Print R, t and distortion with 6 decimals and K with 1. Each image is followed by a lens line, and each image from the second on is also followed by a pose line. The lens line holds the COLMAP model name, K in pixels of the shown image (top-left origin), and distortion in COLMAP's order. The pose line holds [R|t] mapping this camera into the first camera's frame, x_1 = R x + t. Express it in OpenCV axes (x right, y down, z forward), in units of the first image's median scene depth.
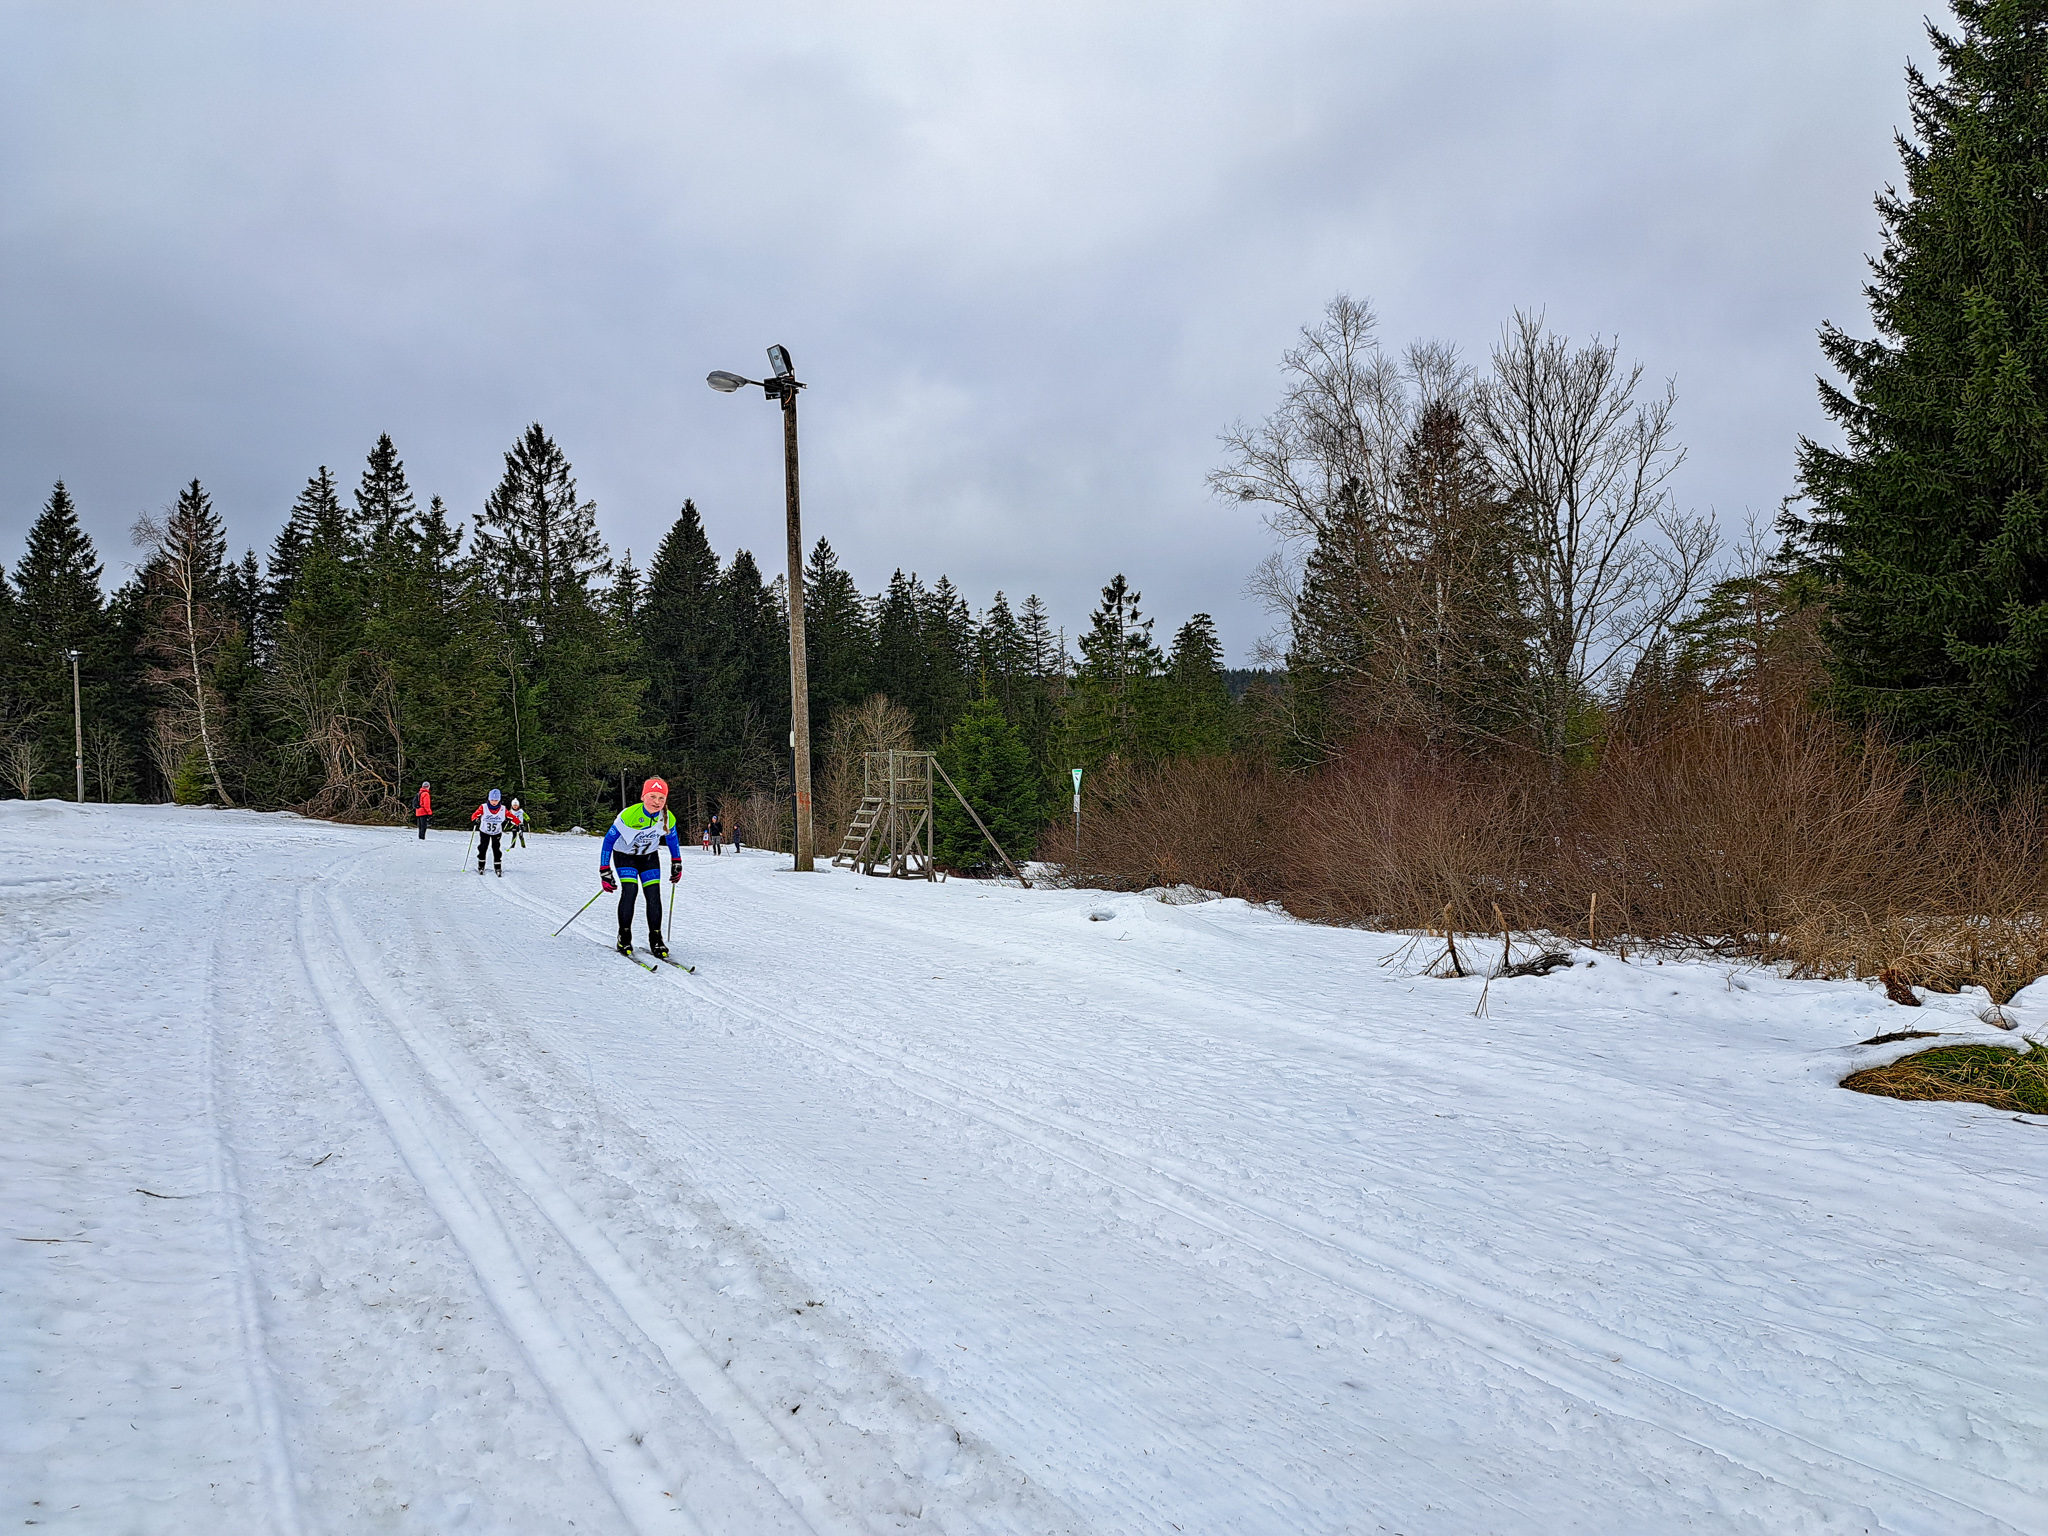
lens RADIAL K [[1441.0, 0, 1035.1], [0, 1441.0, 775.8], [0, 0, 1]] dist [0.043229, -0.052996]
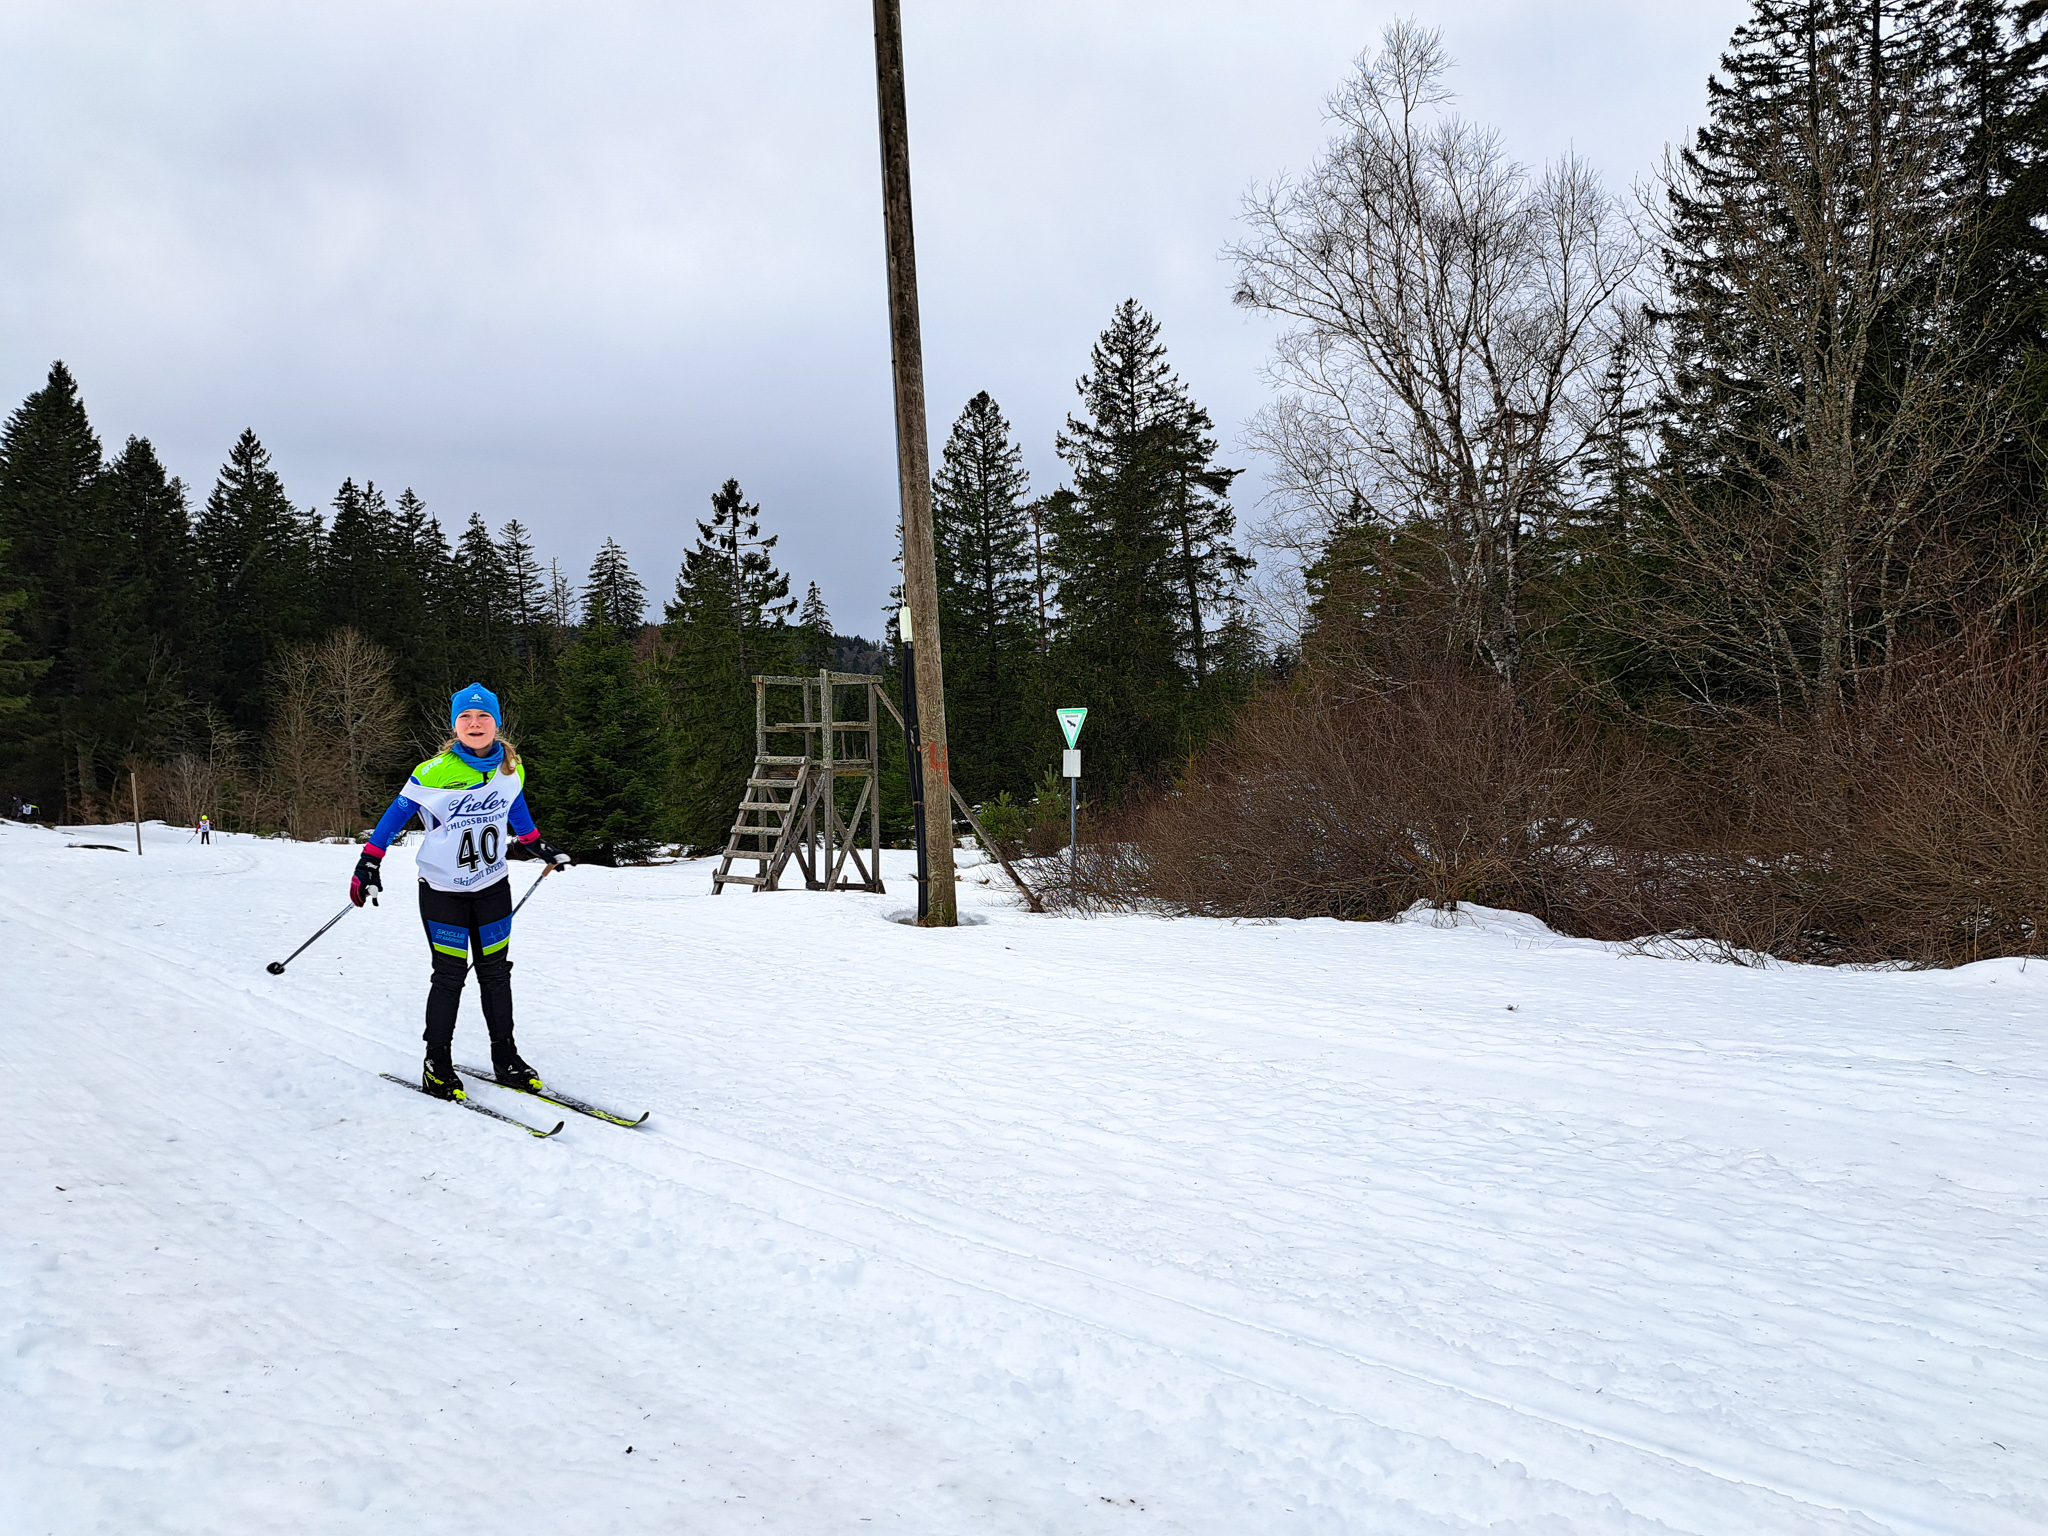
lens RADIAL K [[1441.0, 0, 1051.9], [0, 1441.0, 788.5], [0, 0, 1]] dist [0.043229, -0.052996]
pose [[0.923440, -0.017677, 0.383336, -0.096985], [0.003142, 0.999253, 0.038510, 0.004029], [-0.383731, -0.034357, 0.922806, 0.179227]]
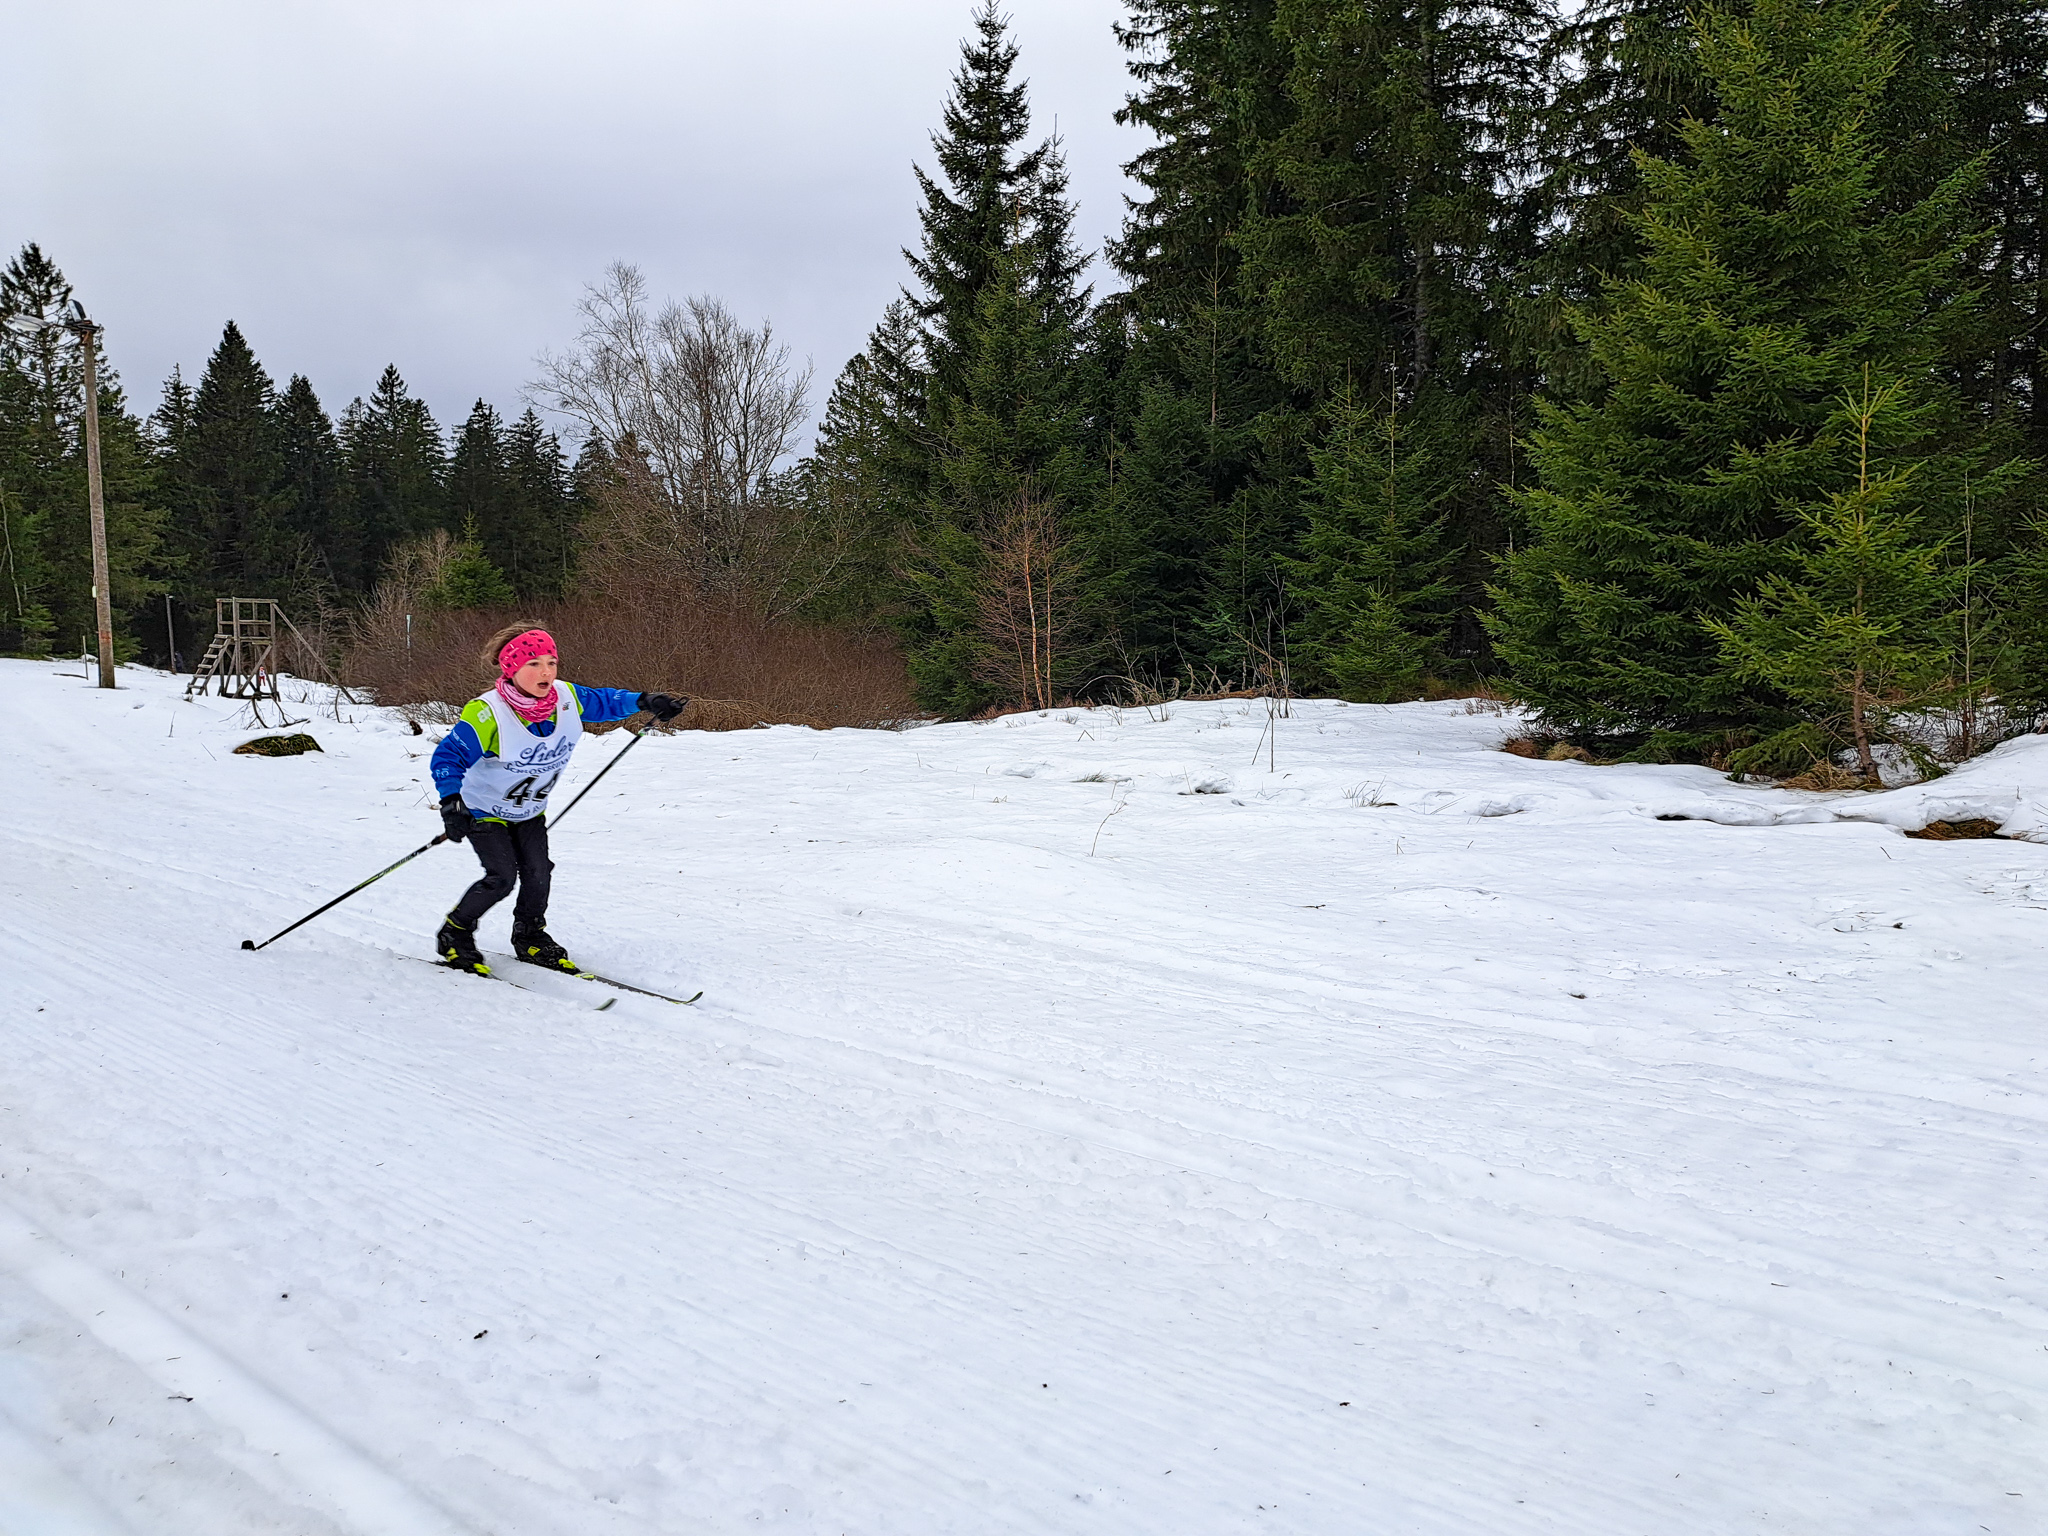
lens RADIAL K [[1441.0, 0, 1059.3], [0, 1441.0, 770.2], [0, 0, 1]] dist [0.043229, -0.052996]
pose [[0.972470, -0.003269, 0.233005, 0.130516], [-0.021644, 0.994312, 0.104280, -0.005467], [-0.232021, -0.106452, 0.966868, -0.192508]]
